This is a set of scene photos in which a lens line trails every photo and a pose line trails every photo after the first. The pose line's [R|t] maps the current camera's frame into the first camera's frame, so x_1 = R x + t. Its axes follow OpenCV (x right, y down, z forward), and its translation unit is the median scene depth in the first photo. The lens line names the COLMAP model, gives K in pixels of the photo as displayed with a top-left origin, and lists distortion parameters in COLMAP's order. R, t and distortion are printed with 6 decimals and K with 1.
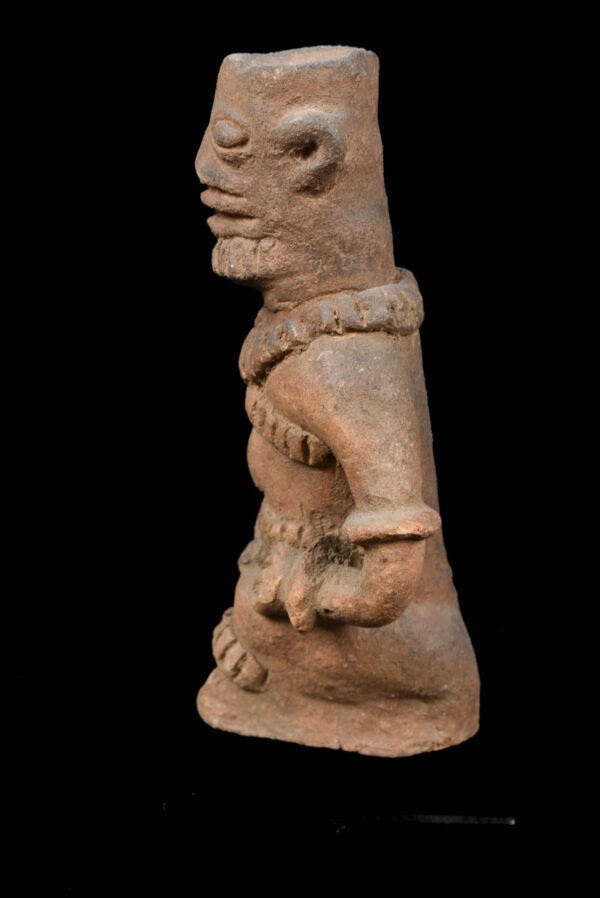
lens RADIAL K [[1626.8, 0, 301.6], [0, 1626.8, 448.8], [0, 0, 1]] dist [0.046501, 0.000000]
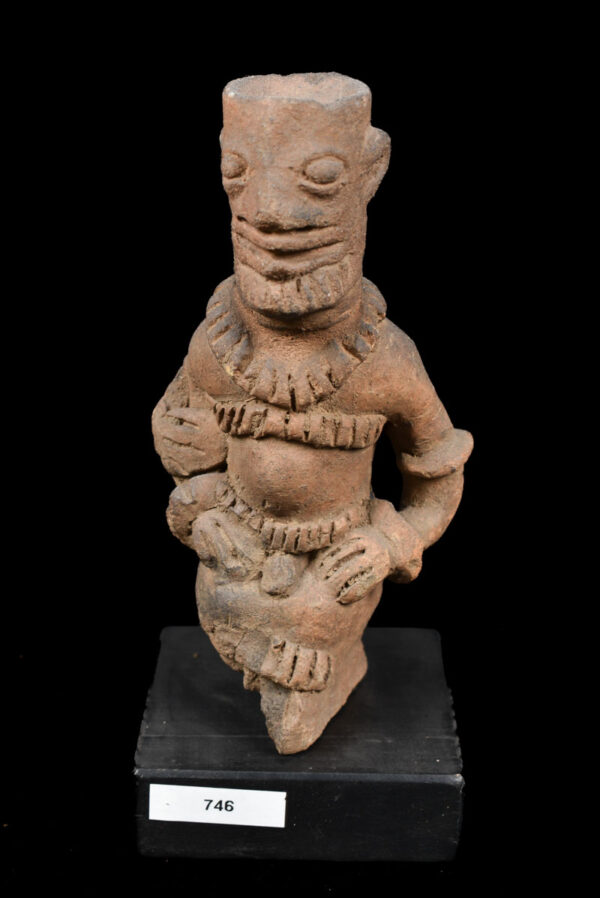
lens RADIAL K [[1537.9, 0, 301.3], [0, 1537.9, 447.7], [0, 0, 1]] dist [0.046179, 0.000000]
pose [[0.114387, -0.370955, 0.921579, -1.004566], [0.331397, 0.888779, 0.316619, -0.349133], [-0.936532, 0.269192, 0.224599, 0.840437]]
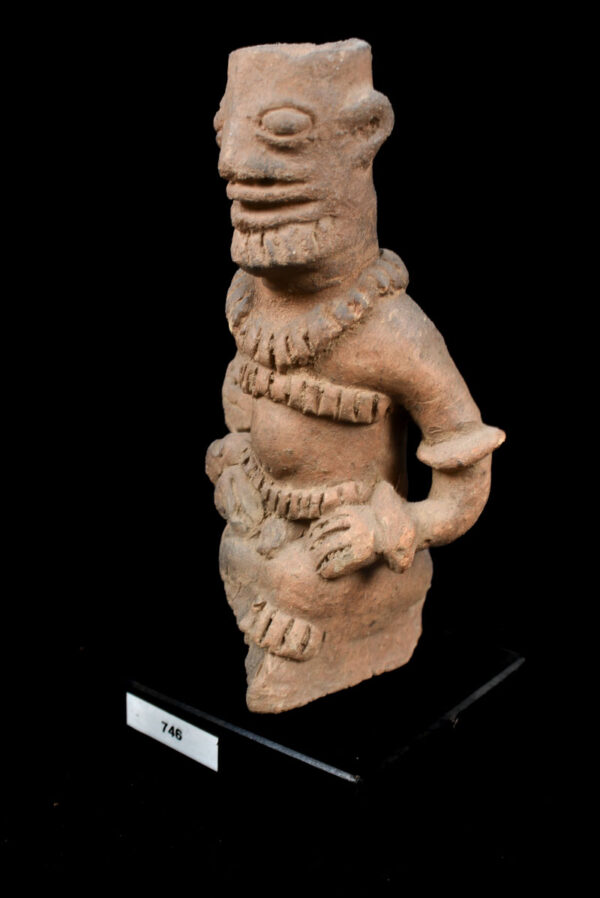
lens RADIAL K [[1211.9, 0, 296.9], [0, 1211.9, 452.5], [0, 0, 1]] dist [-0.029277, 0.000000]
pose [[0.606200, -0.272651, 0.747116, -0.660217], [0.287144, 0.951068, 0.114096, -0.080751], [-0.741667, 0.145365, 0.654828, 0.528301]]
